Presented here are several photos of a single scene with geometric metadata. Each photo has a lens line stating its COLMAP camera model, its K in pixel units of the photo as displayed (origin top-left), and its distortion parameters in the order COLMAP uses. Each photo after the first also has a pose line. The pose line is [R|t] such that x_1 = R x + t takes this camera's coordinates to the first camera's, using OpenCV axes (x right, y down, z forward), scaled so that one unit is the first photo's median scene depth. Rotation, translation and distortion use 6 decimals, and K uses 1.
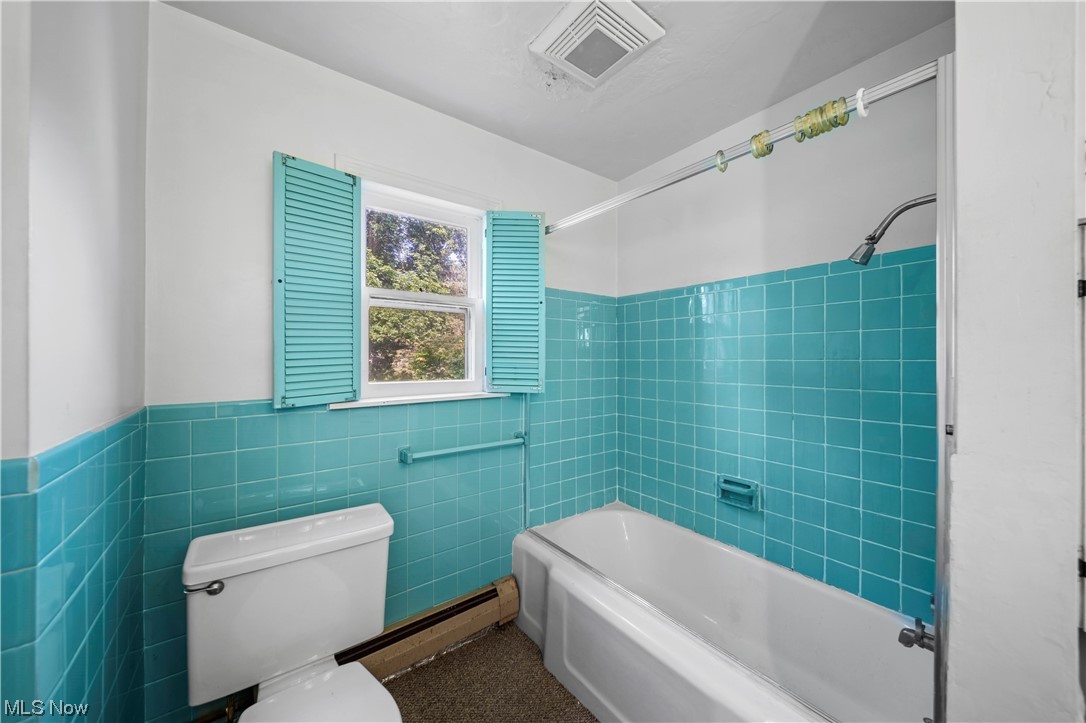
lens RADIAL K [[379.0, 0, 541.8], [0, 379.0, 358.3], [0, 0, 1]] dist [-0.000319, -0.000041]
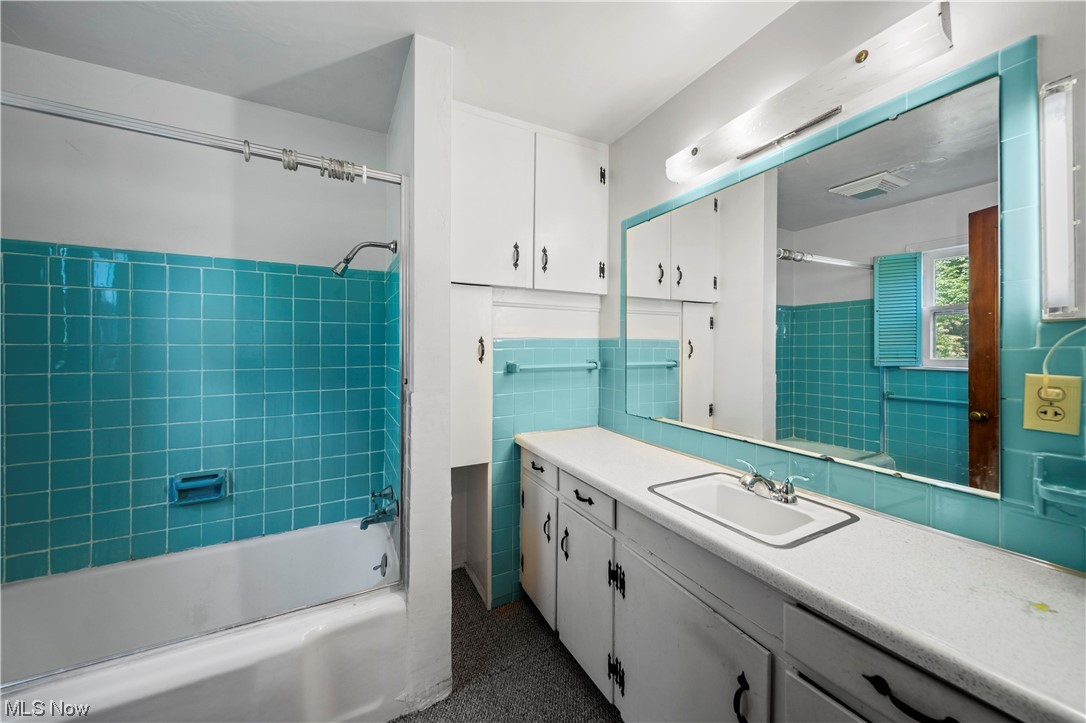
lens RADIAL K [[379.0, 0, 536.8], [0, 379.0, 346.4], [0, 0, 1]] dist [-0.000319, -0.000041]
pose [[0.173958, 0.001055, 0.984753, -0.267911], [-0.001192, 0.999999, -0.000860, 0.009252], [-0.984752, -0.001025, 0.173959, 0.026775]]
